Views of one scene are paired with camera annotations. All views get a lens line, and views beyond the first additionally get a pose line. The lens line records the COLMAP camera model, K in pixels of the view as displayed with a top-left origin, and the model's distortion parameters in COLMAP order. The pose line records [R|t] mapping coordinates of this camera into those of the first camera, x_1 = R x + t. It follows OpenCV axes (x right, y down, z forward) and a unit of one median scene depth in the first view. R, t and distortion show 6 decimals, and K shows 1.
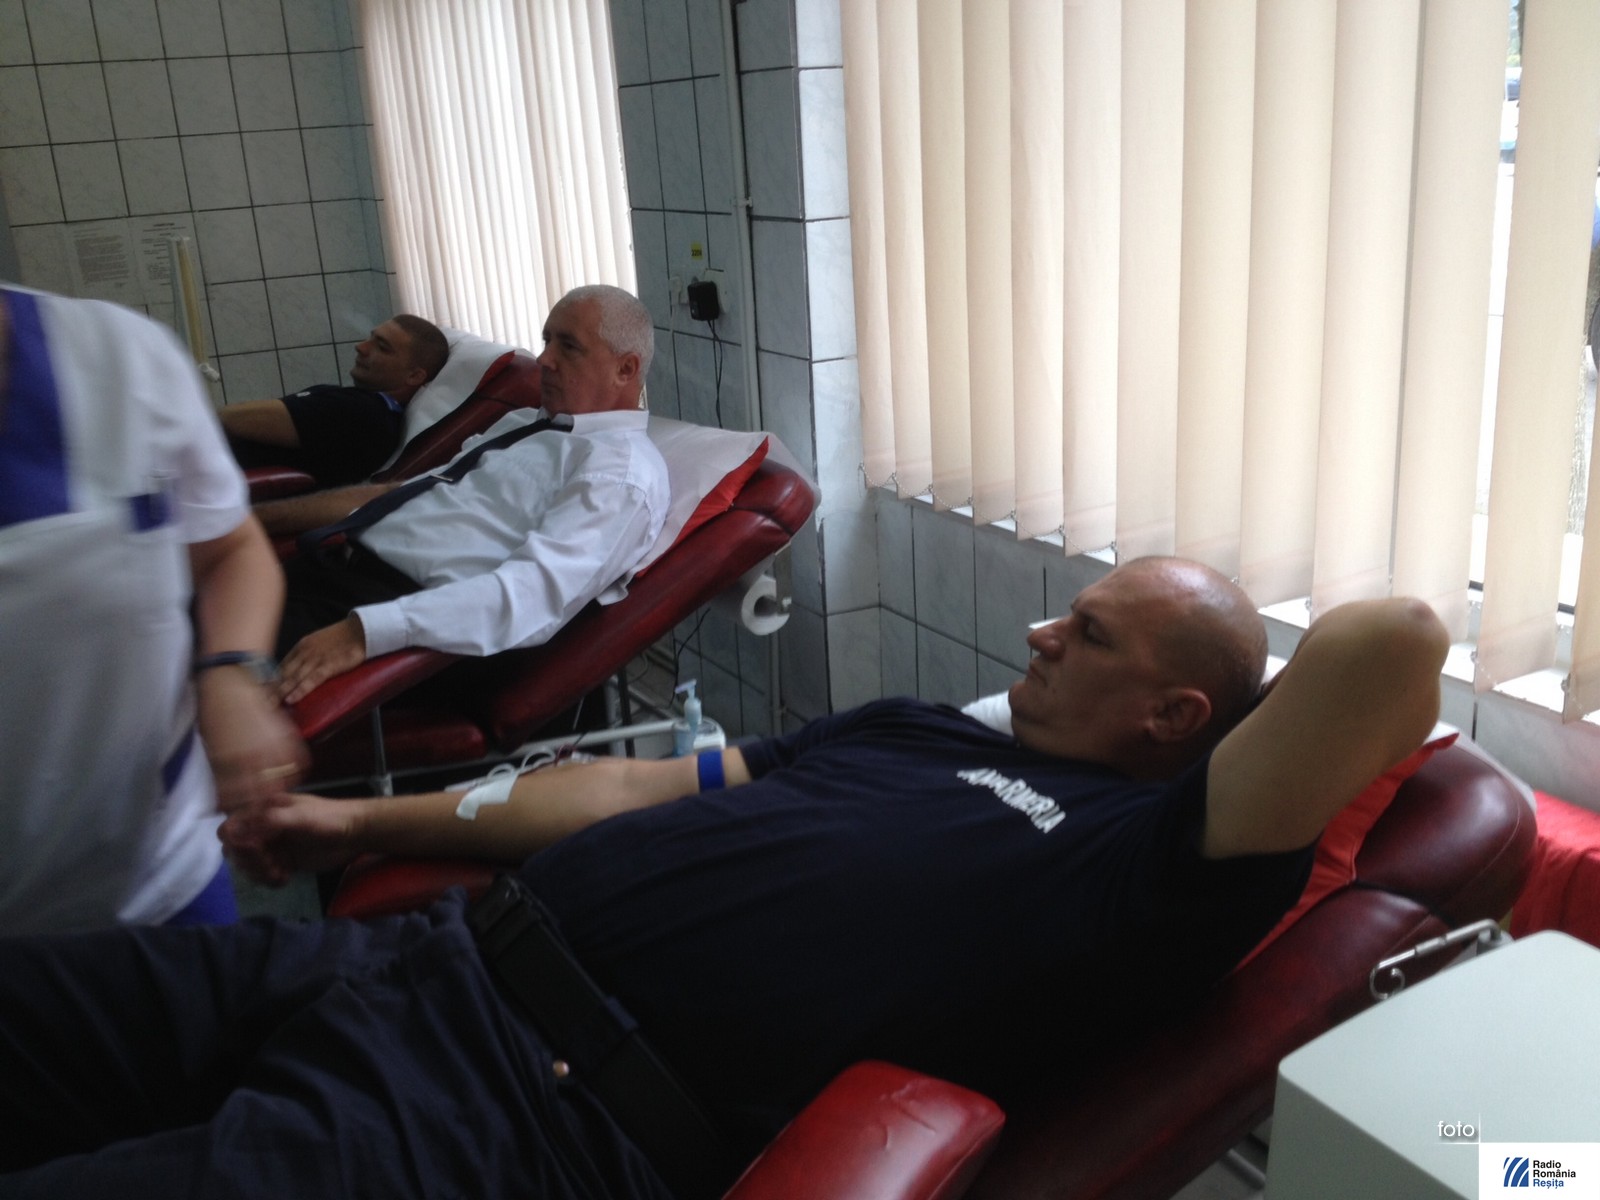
lens RADIAL K [[1594.8, 0, 800.1], [0, 1594.8, 632.3], [0, 0, 1]] dist [0.119040, -0.266461]
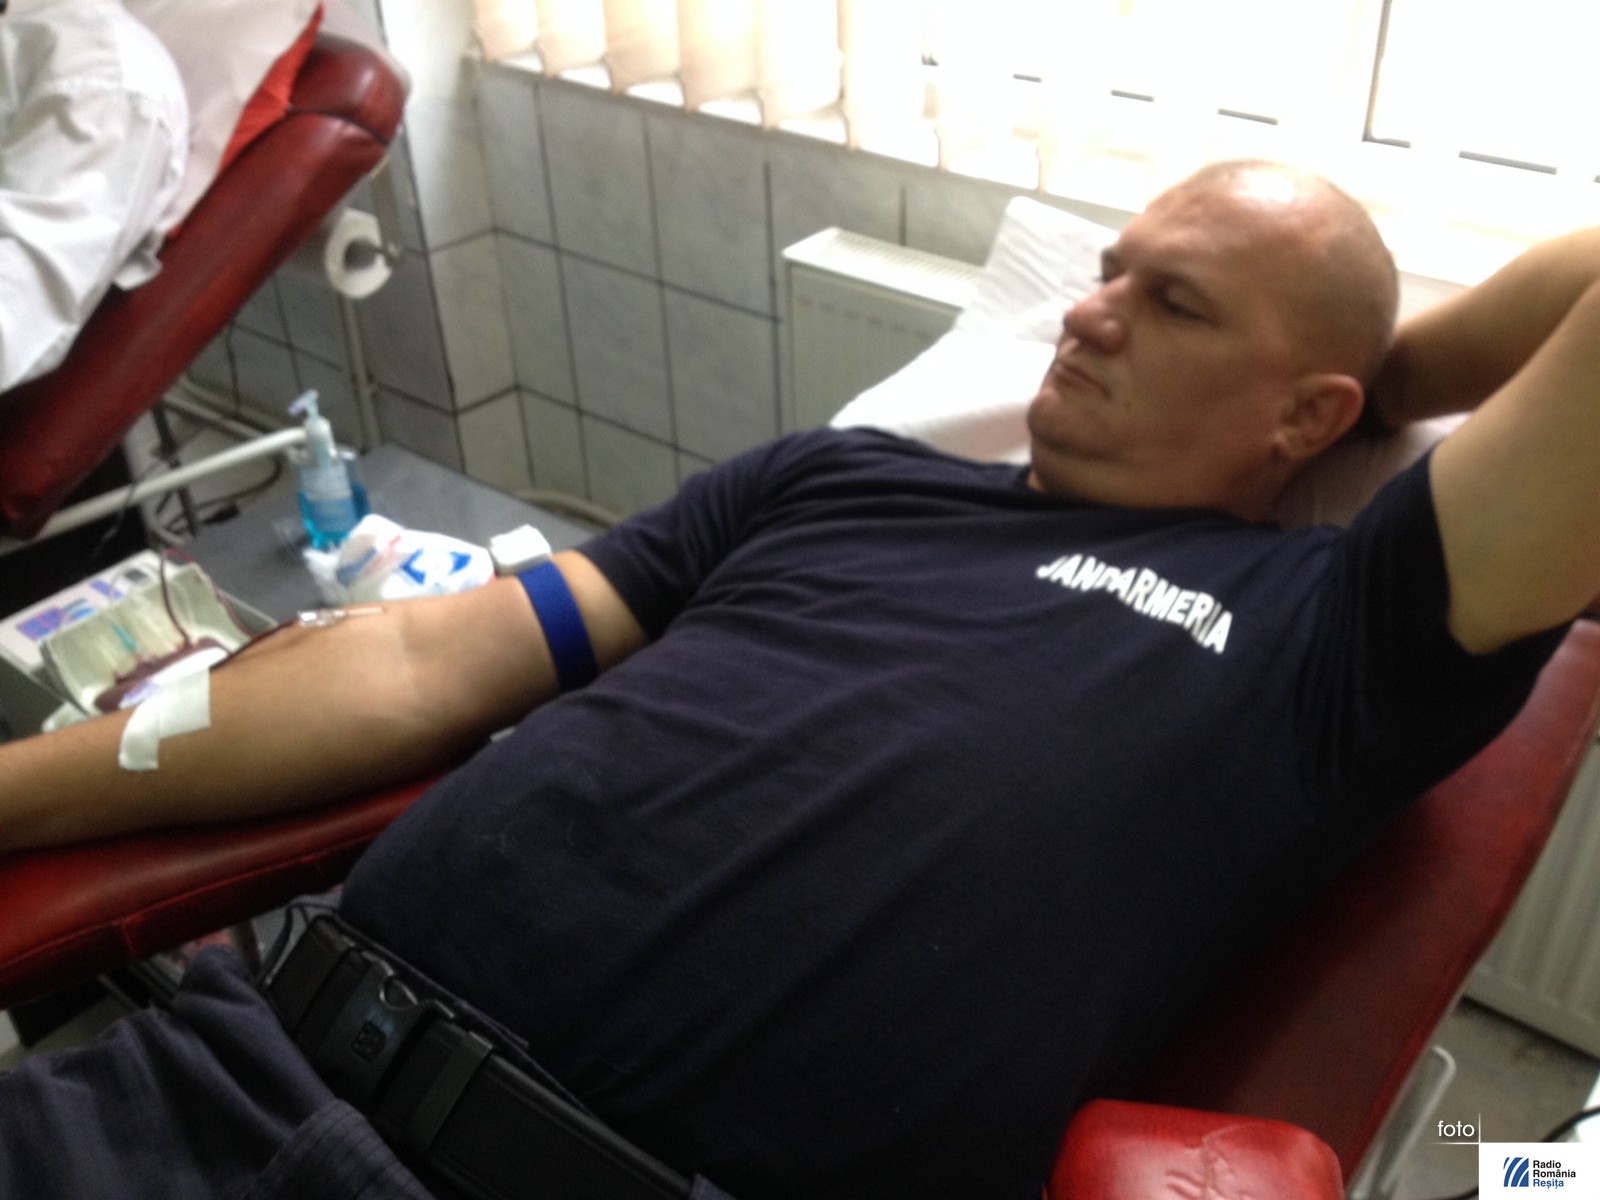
lens RADIAL K [[1594.8, 0, 800.1], [0, 1594.8, 632.3], [0, 0, 1]] dist [0.119040, -0.266461]
pose [[0.924998, -0.199382, 0.323459, -0.111554], [0.104901, 0.952186, 0.286947, -0.044529], [-0.365205, -0.231494, 0.901685, 0.278735]]
